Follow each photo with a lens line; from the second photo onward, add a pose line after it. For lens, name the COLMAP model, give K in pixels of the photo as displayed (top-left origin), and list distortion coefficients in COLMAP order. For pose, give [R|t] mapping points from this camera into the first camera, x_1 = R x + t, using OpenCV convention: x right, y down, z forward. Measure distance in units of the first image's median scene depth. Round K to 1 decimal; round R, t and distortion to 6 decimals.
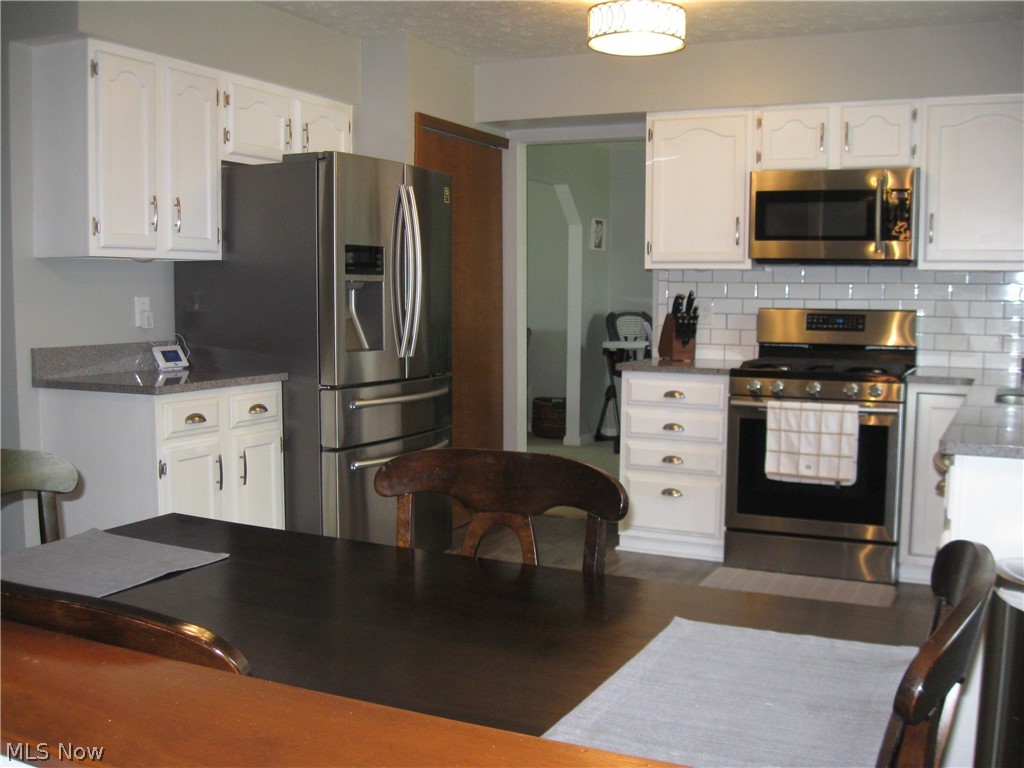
lens RADIAL K [[1070.5, 0, 516.6], [0, 1070.5, 385.5], [0, 0, 1]] dist [-0.115203, 0.000000]
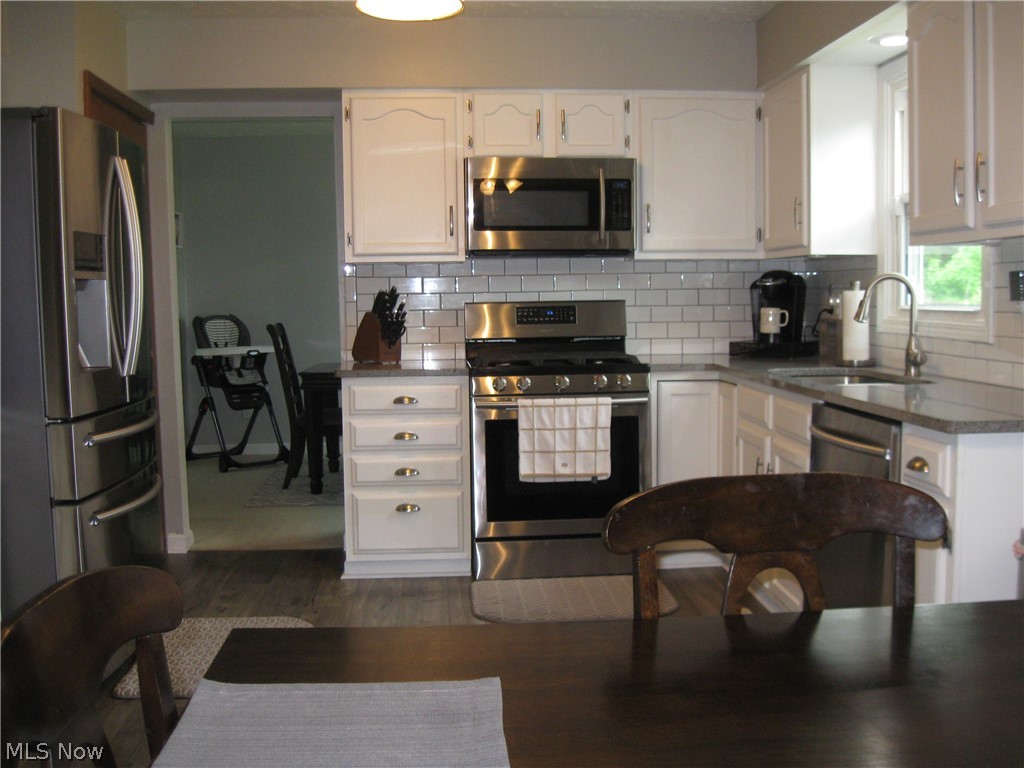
lens RADIAL K [[1070.5, 0, 520.1], [0, 1070.5, 382.9], [0, 0, 1]] dist [-0.115203, 0.000000]
pose [[0.858806, -0.061580, 0.508586, -0.239428], [0.063854, 0.997875, 0.012999, -0.012230], [-0.508306, 0.021311, 0.860913, 0.173953]]
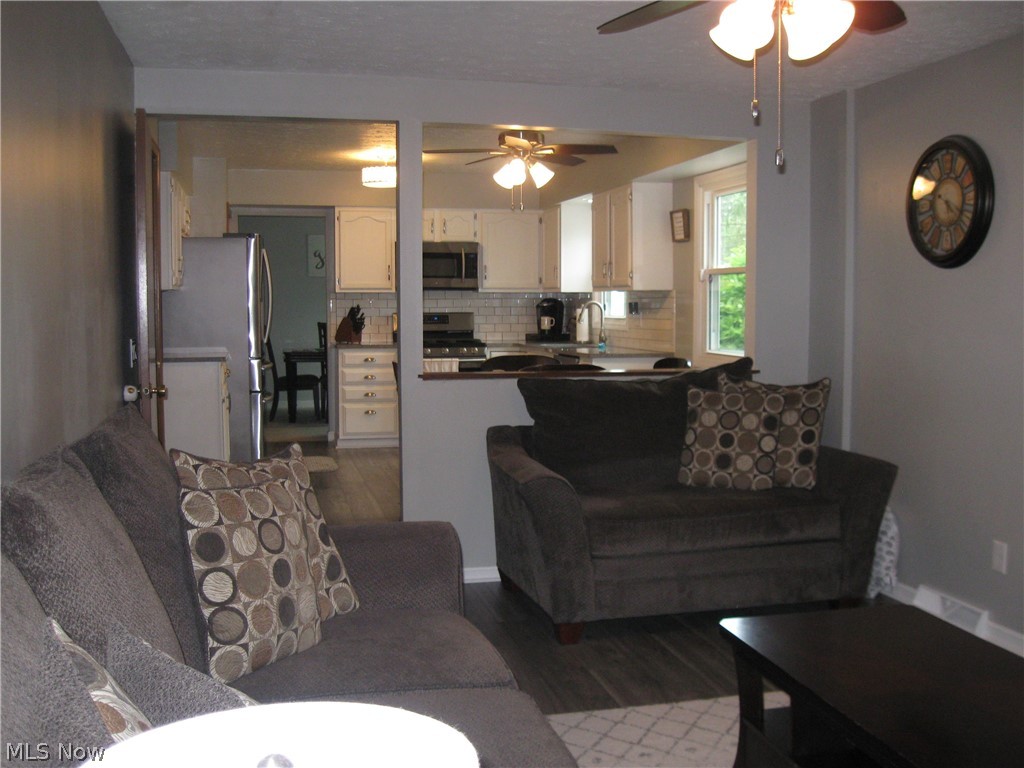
lens RADIAL K [[1070.5, 0, 510.8], [0, 1070.5, 383.5], [0, 0, 1]] dist [-0.115203, 0.000000]
pose [[0.771408, -0.056982, 0.633784, -0.890060], [0.061997, 0.997974, 0.014265, 0.040420], [-0.633313, 0.028288, 0.773379, -0.637237]]
